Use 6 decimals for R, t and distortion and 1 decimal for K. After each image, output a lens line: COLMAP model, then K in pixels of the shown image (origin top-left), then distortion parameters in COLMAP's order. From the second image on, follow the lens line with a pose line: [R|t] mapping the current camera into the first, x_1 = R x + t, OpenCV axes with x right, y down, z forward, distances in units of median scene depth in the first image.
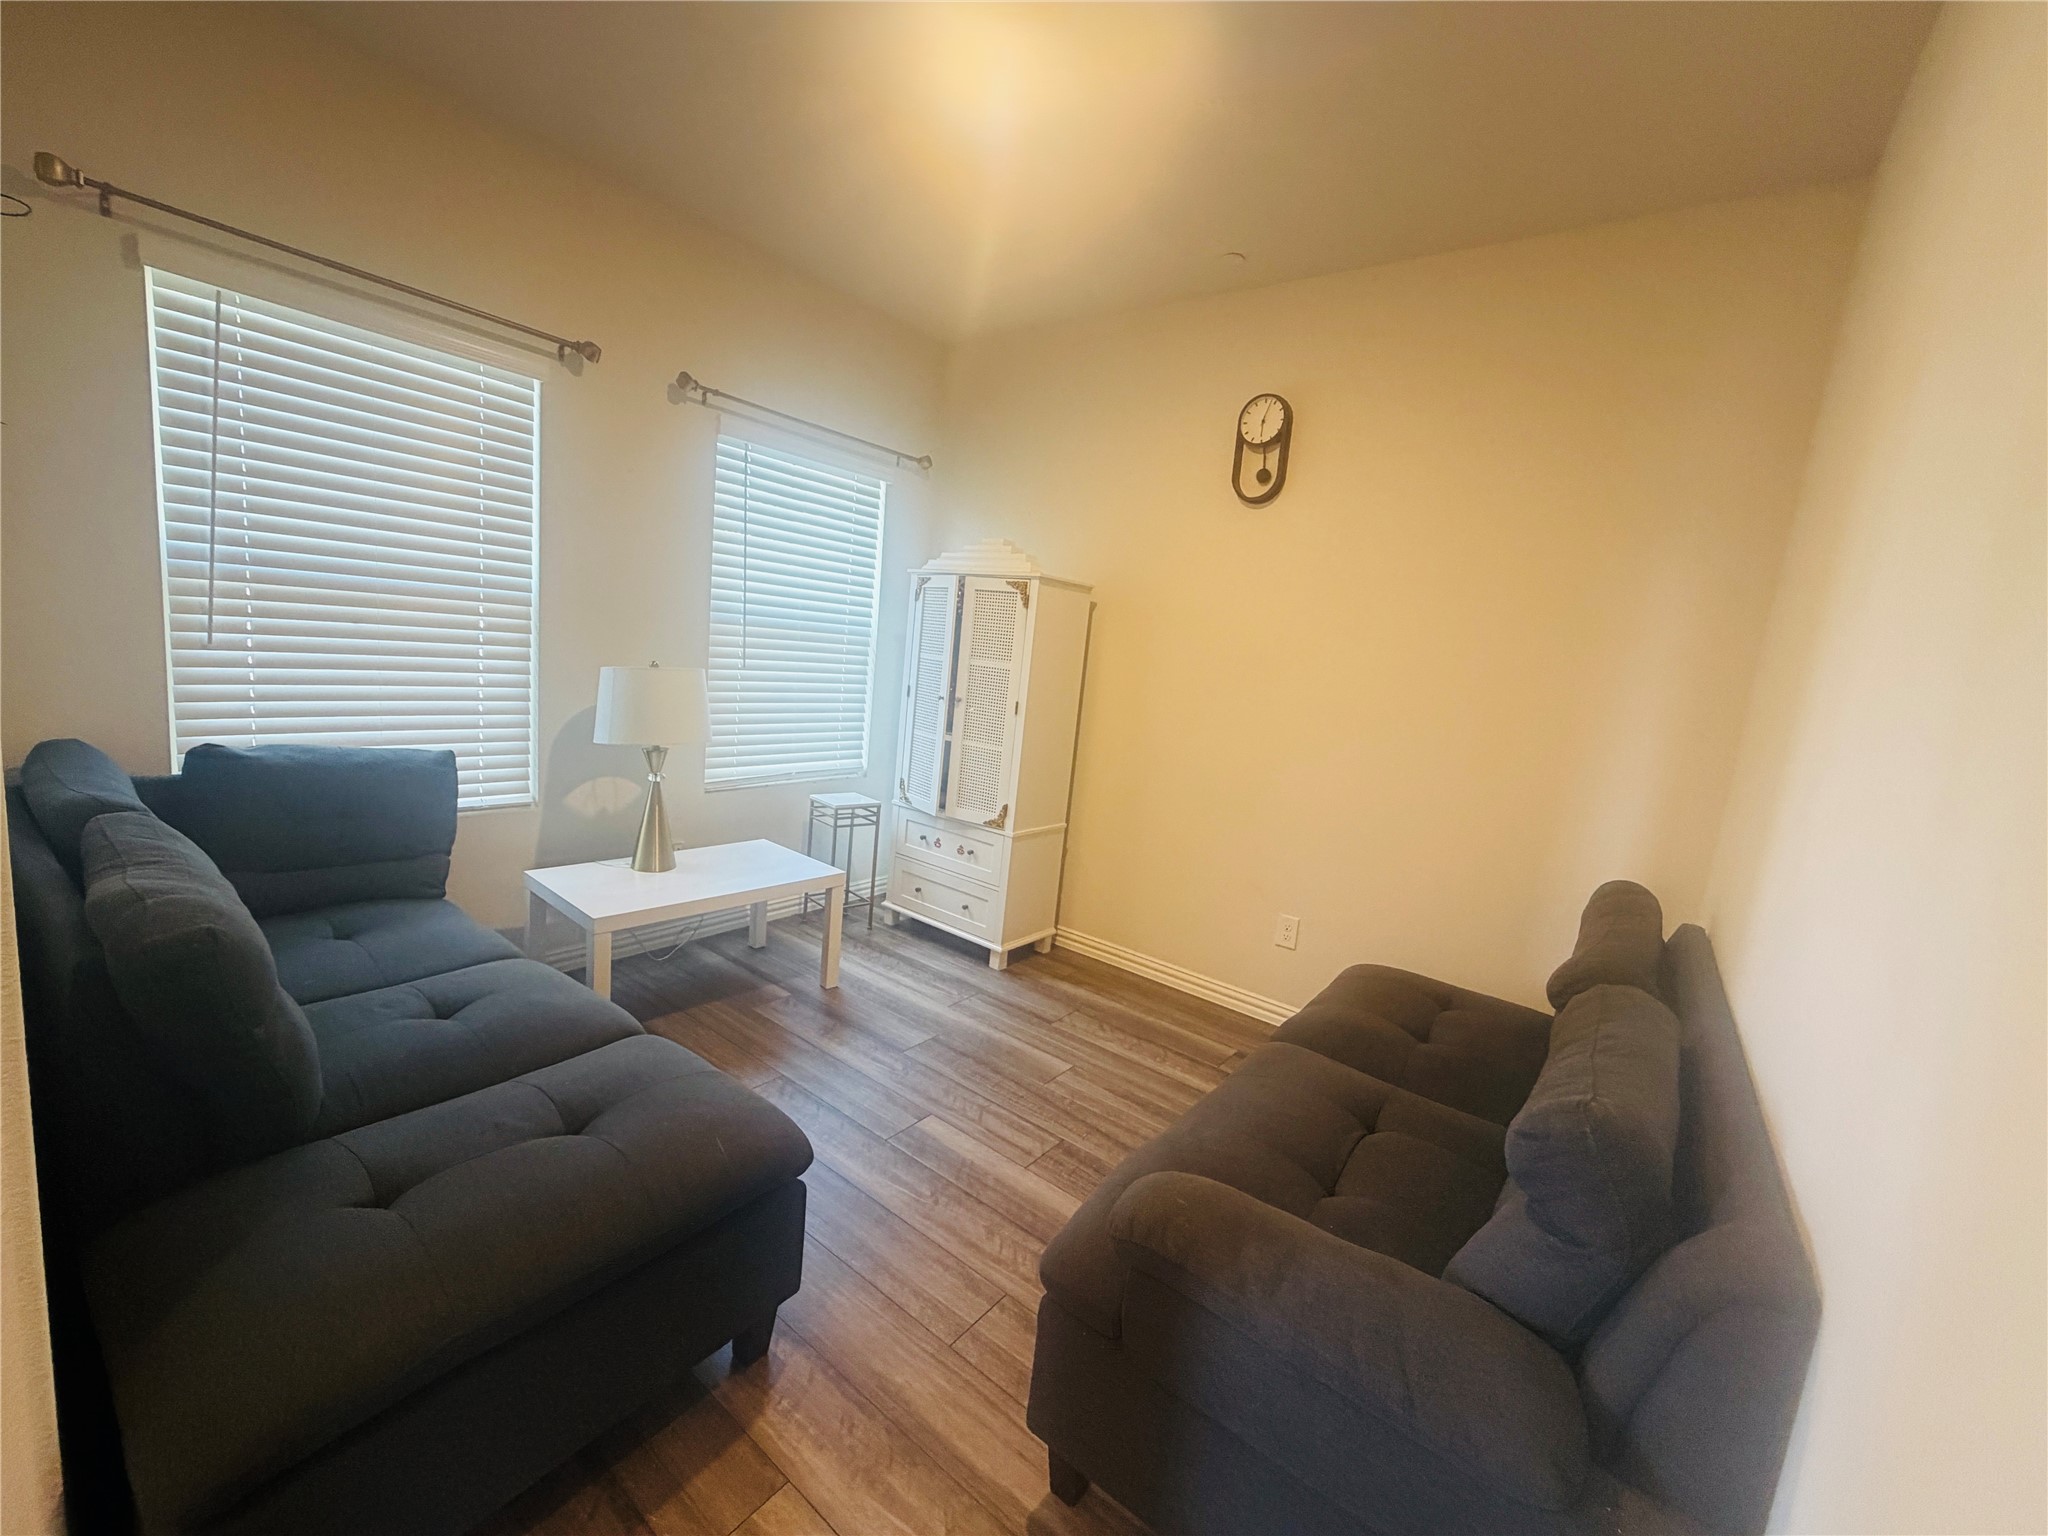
lens RADIAL K [[816.8, 0, 1024.0], [0, 816.8, 767.4], [0, 0, 1]] dist [0.000964, -0.000458]
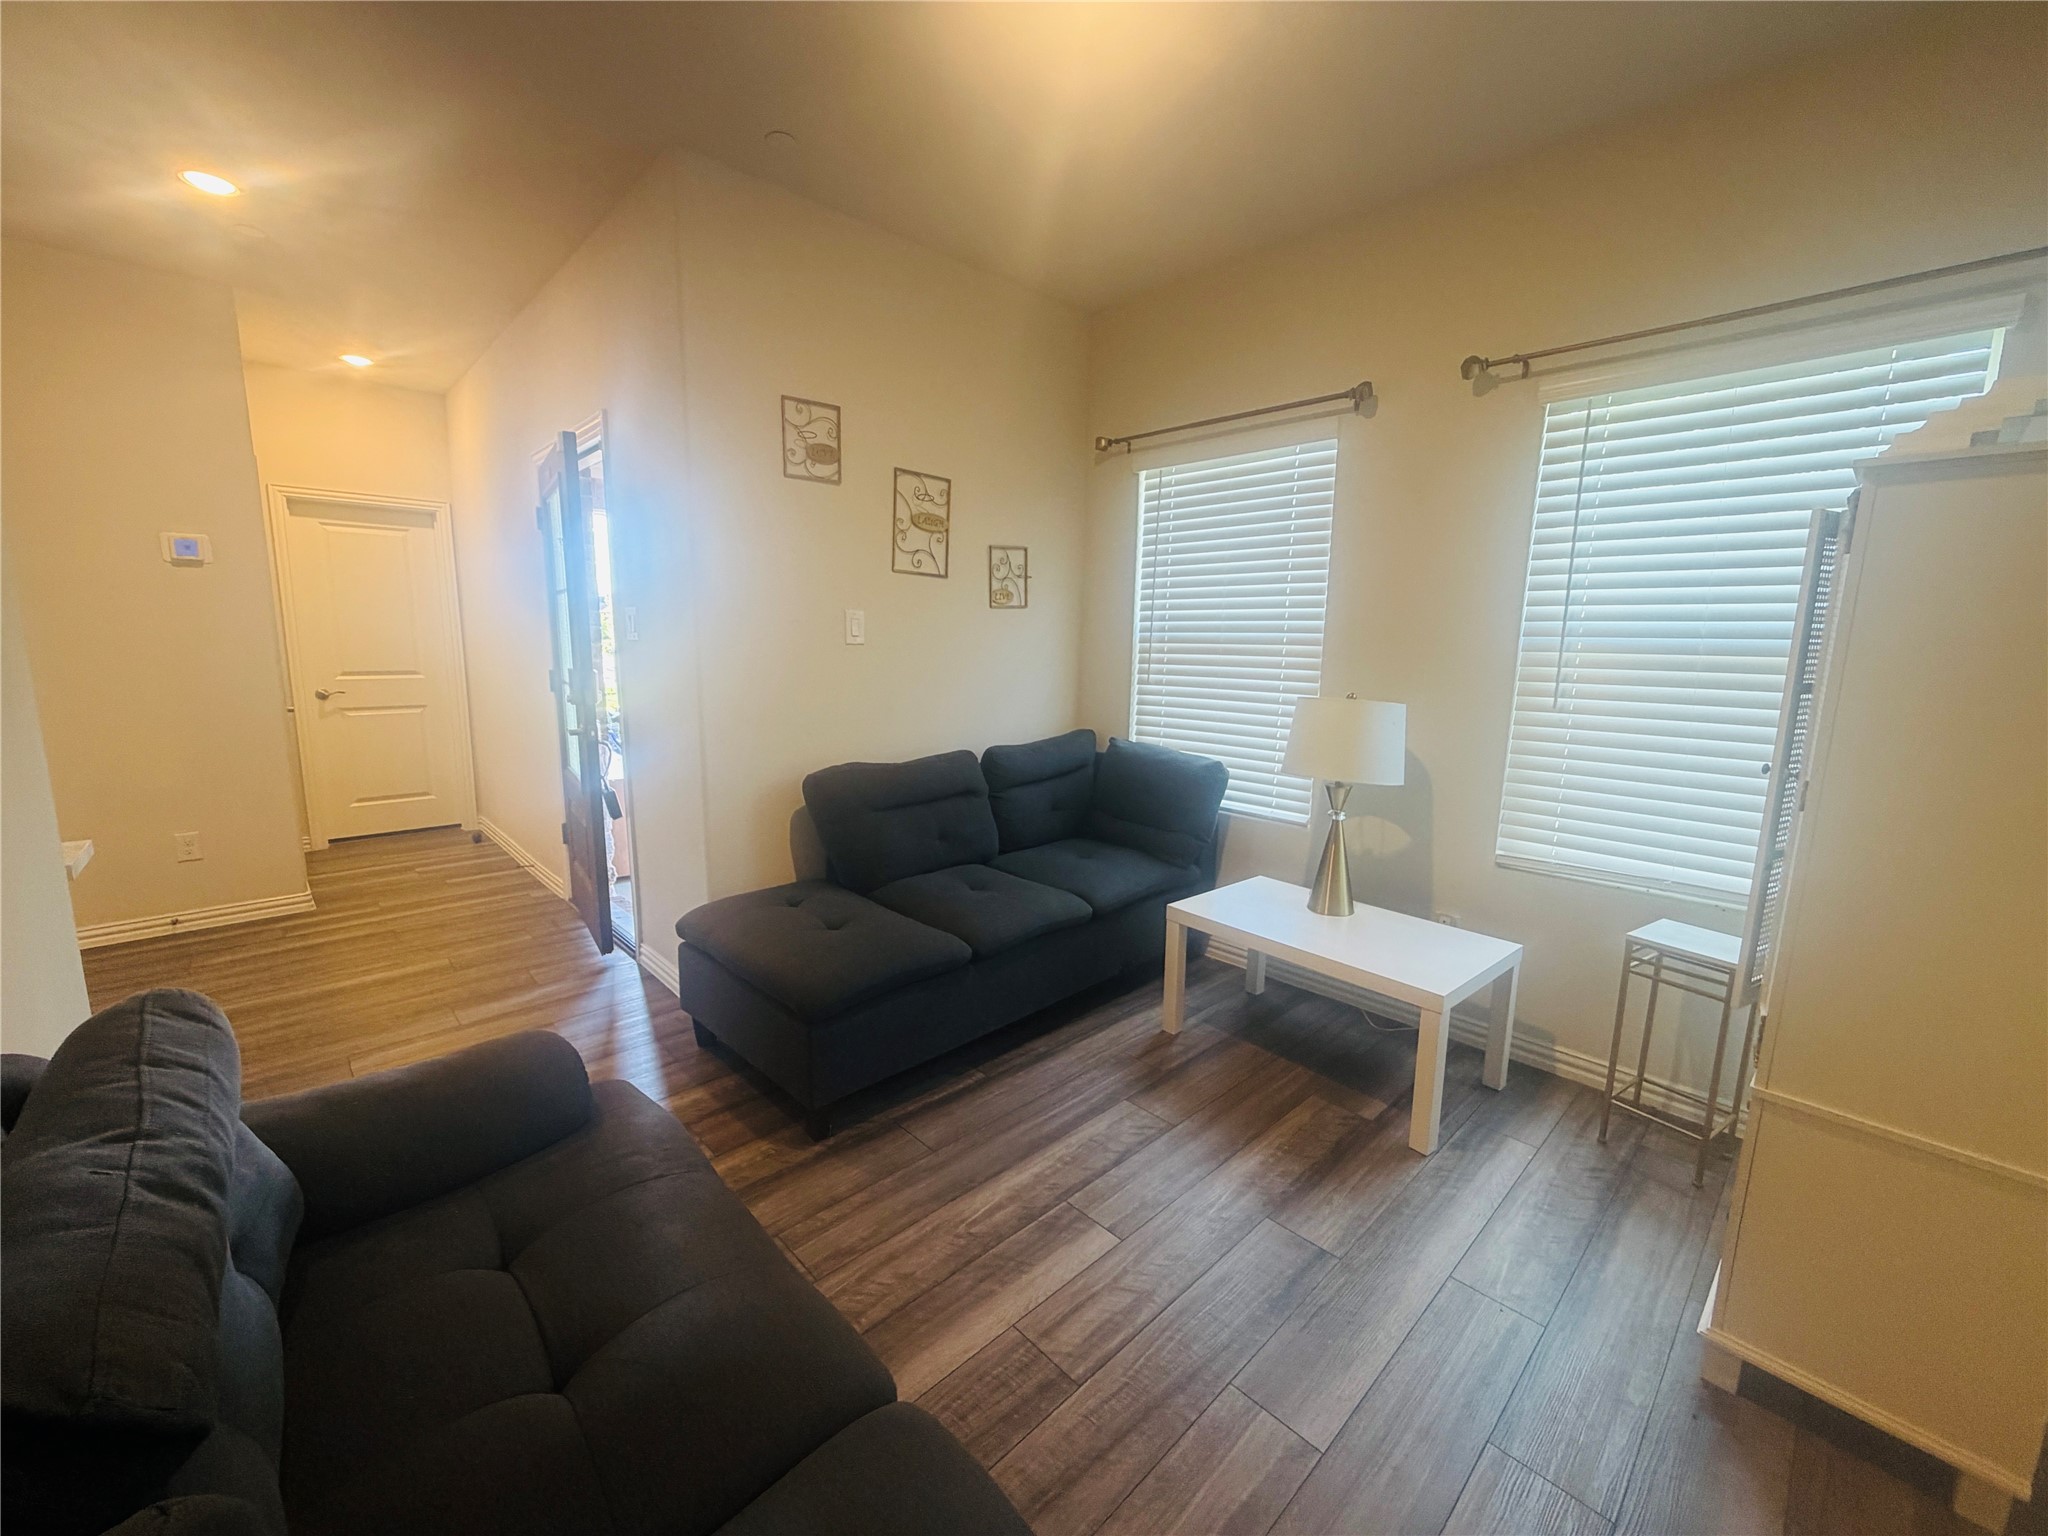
lens RADIAL K [[816.8, 0, 1017.8], [0, 816.8, 769.5], [0, 0, 1]] dist [0.000964, -0.000458]
pose [[-0.157845, 0.064366, -0.985364, 0.572346], [-0.177491, 0.979772, 0.092433, -0.065503], [0.971381, 0.189483, -0.143228, 0.819711]]
